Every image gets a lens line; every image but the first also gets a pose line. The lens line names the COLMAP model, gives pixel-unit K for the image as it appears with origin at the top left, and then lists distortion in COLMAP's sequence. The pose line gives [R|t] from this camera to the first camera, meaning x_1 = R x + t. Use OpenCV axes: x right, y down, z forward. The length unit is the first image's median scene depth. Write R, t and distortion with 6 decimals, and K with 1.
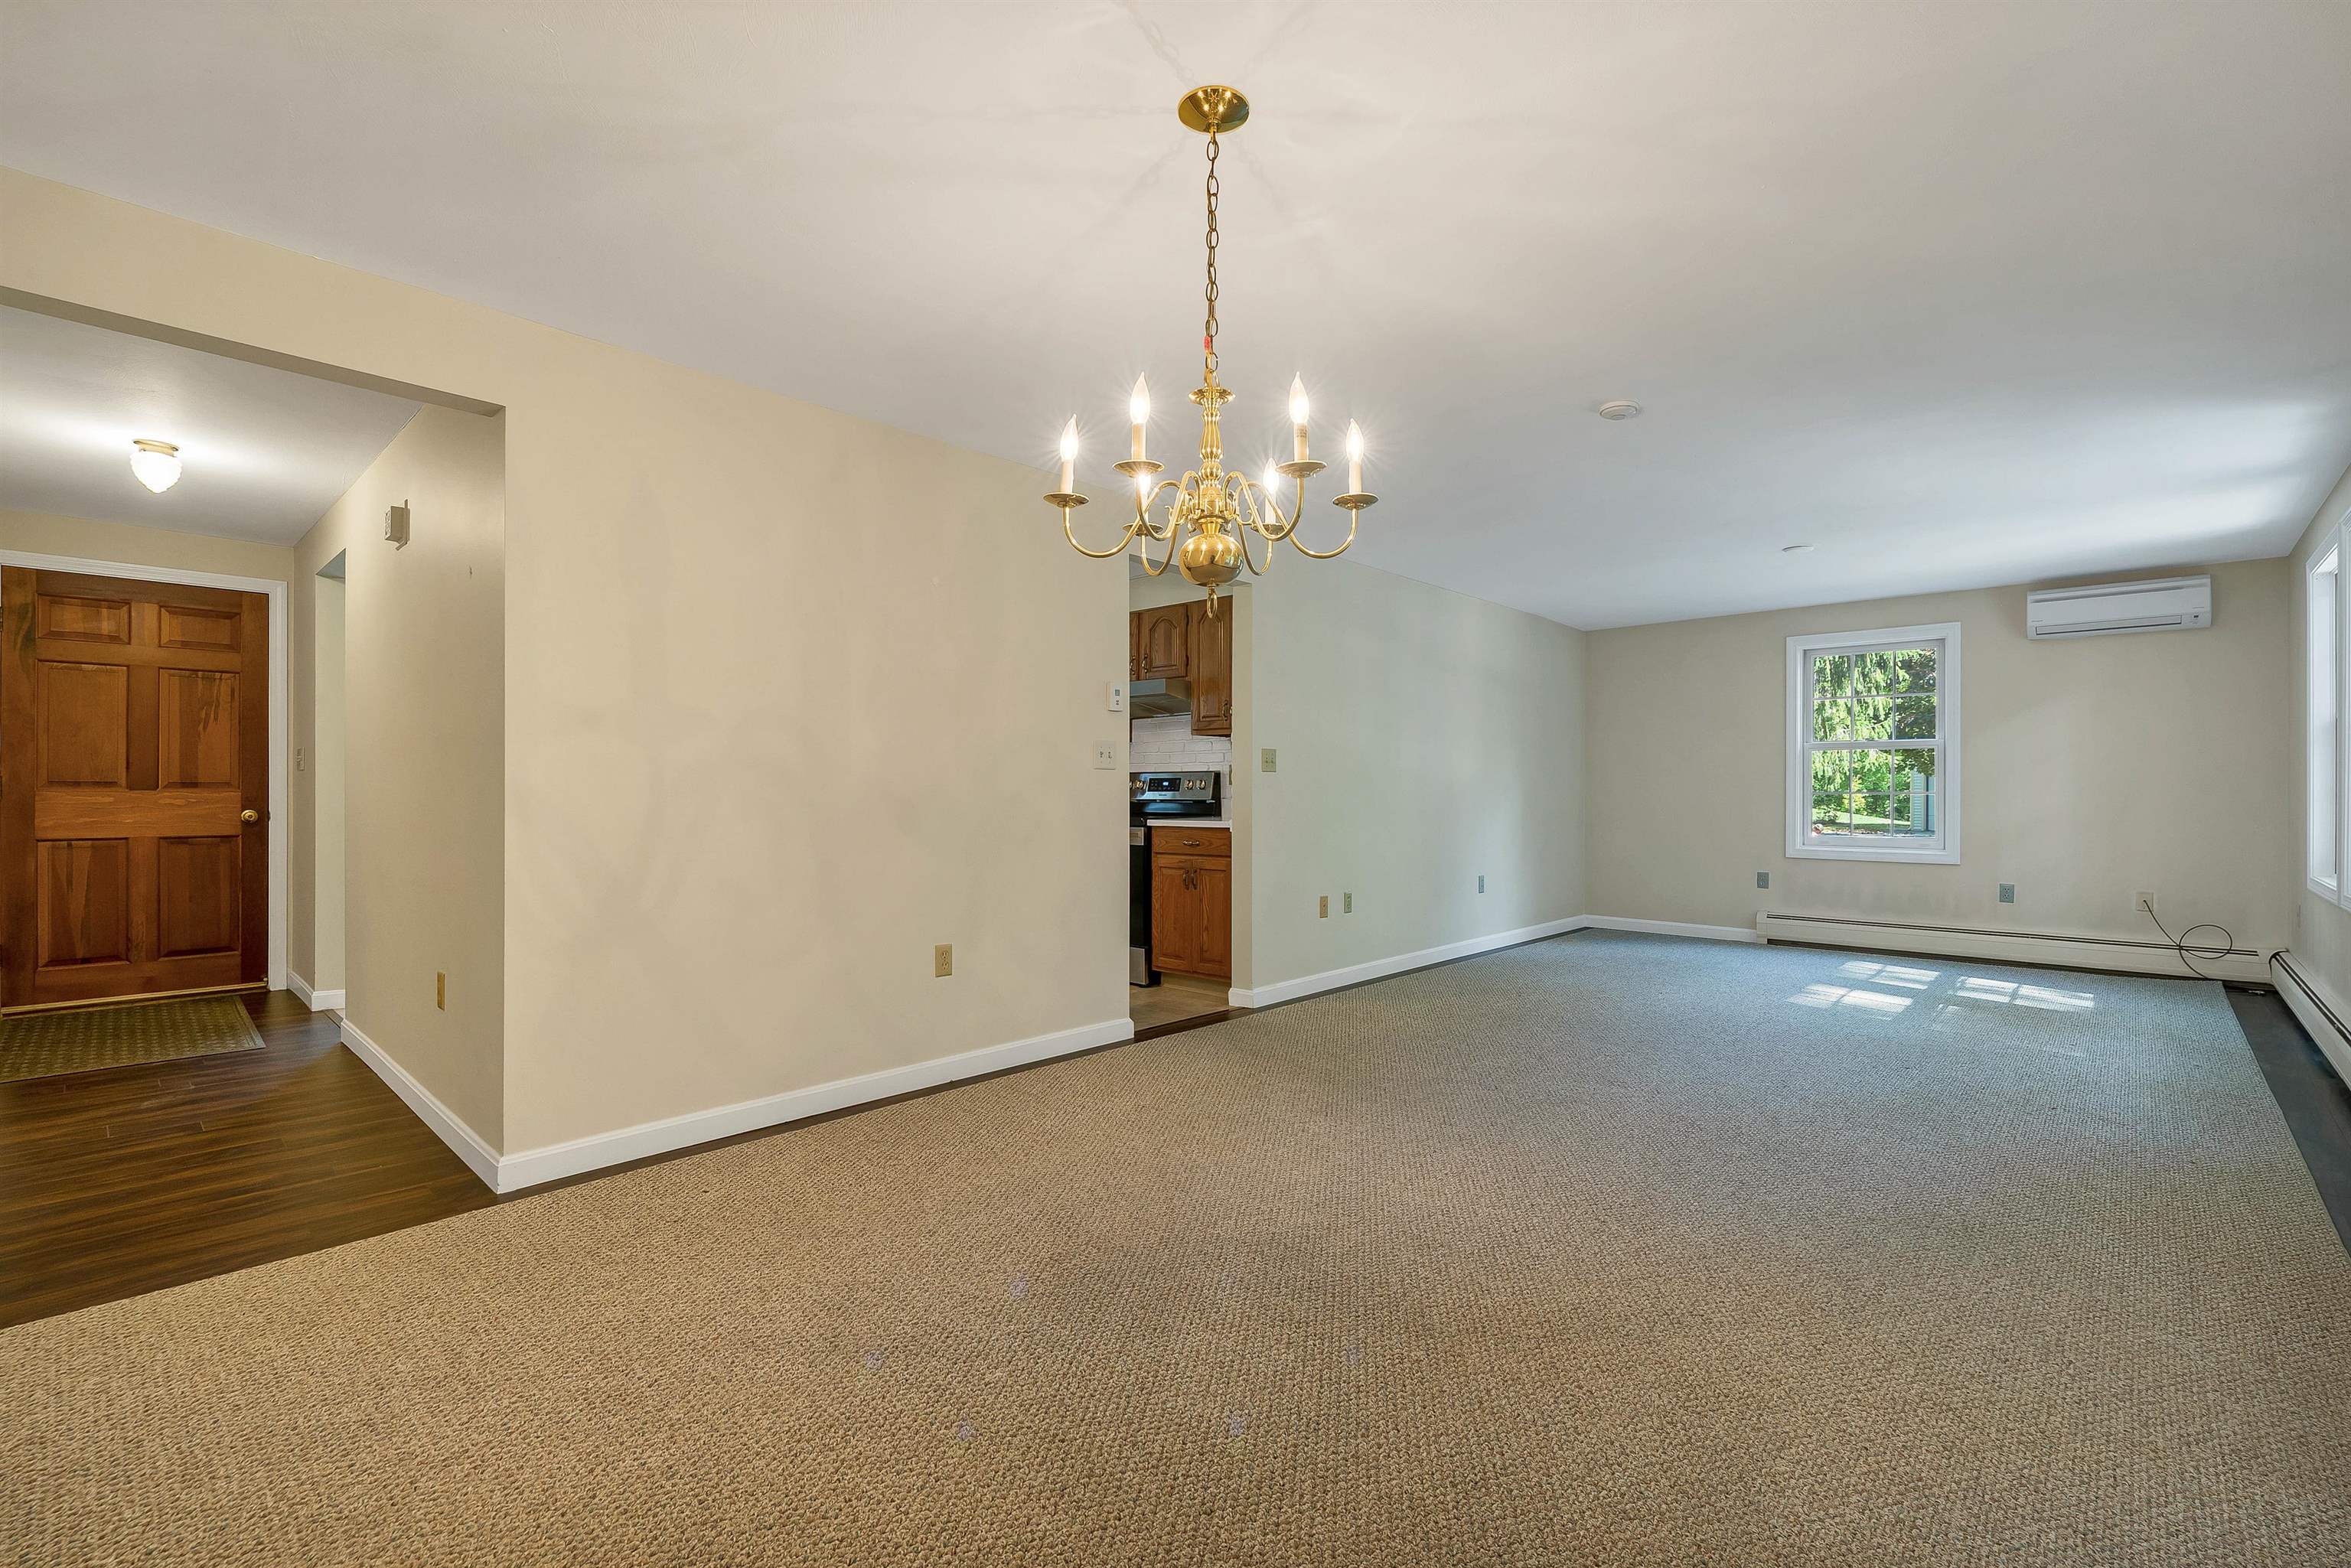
lens RADIAL K [[1003.6, 0, 1175.5], [0, 1003.6, 784.0], [0, 0, 1]] dist [-0.000423, -0.000045]
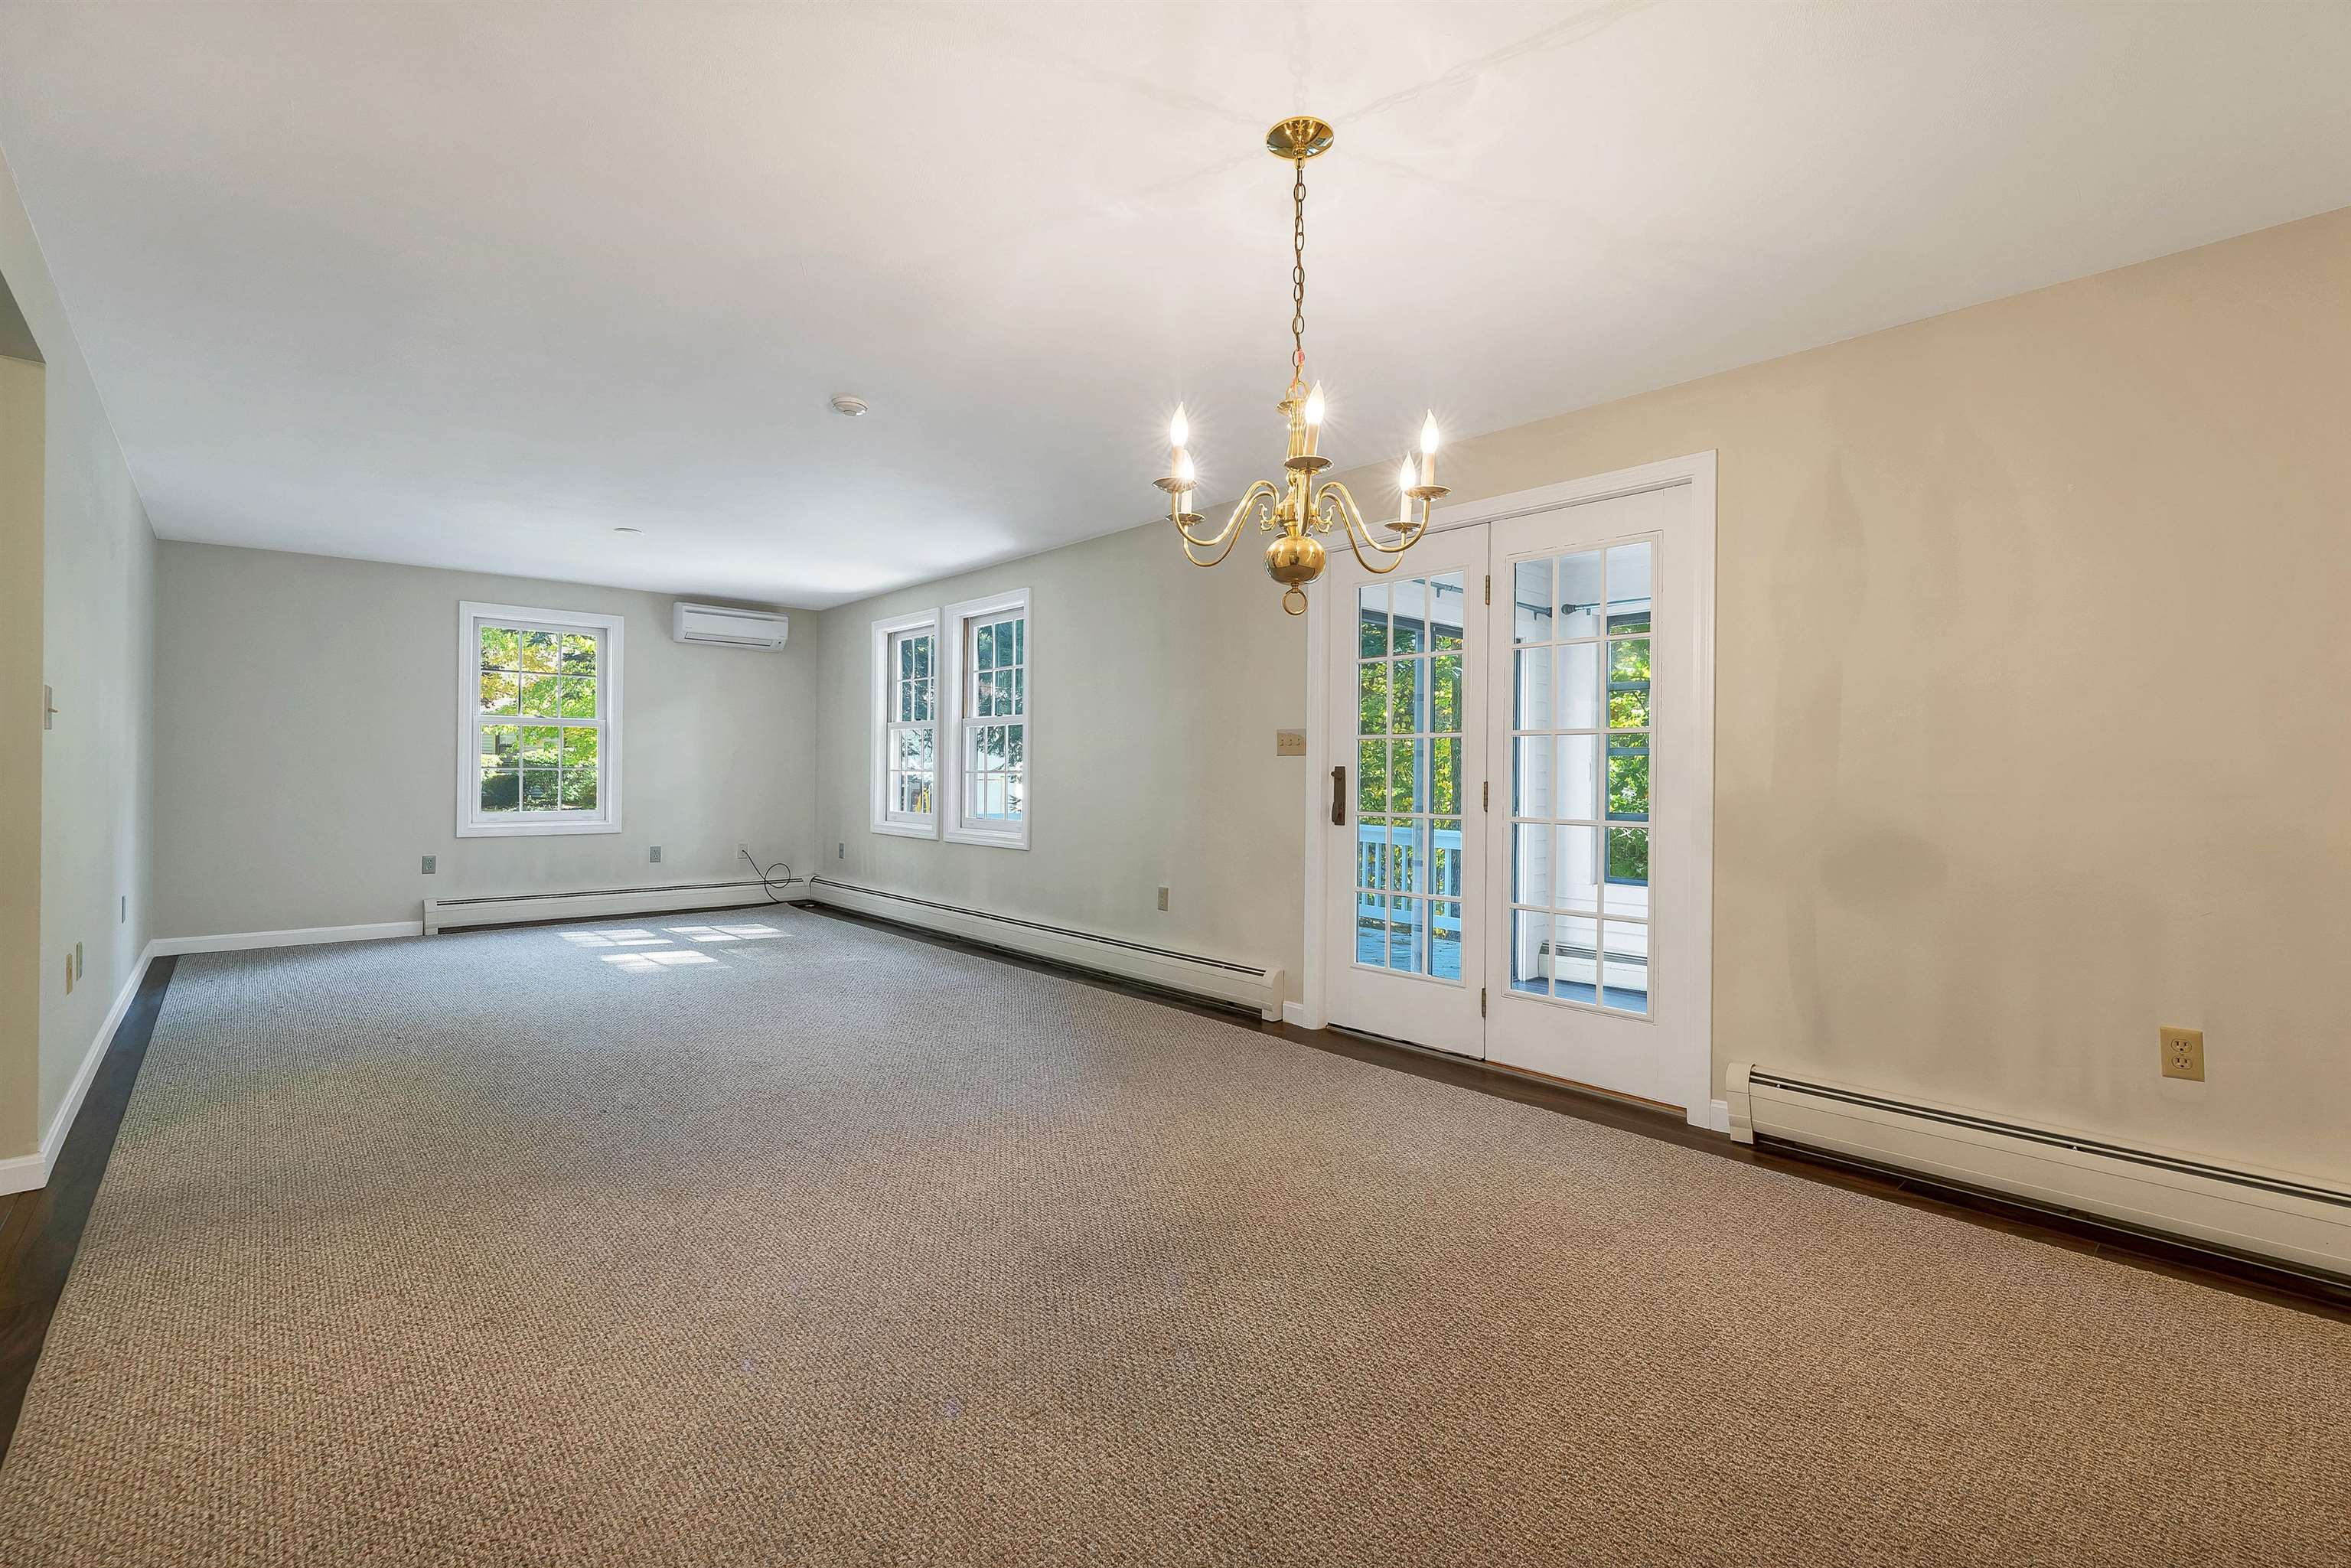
lens RADIAL K [[1003.6, 0, 1175.5], [0, 1003.6, 784.0], [0, 0, 1]] dist [-0.000423, -0.000045]
pose [[0.107337, -0.013815, 0.994127, -0.286165], [-0.015562, 0.999758, 0.015574, -0.001757], [-0.994101, -0.017143, 0.107095, 0.279692]]
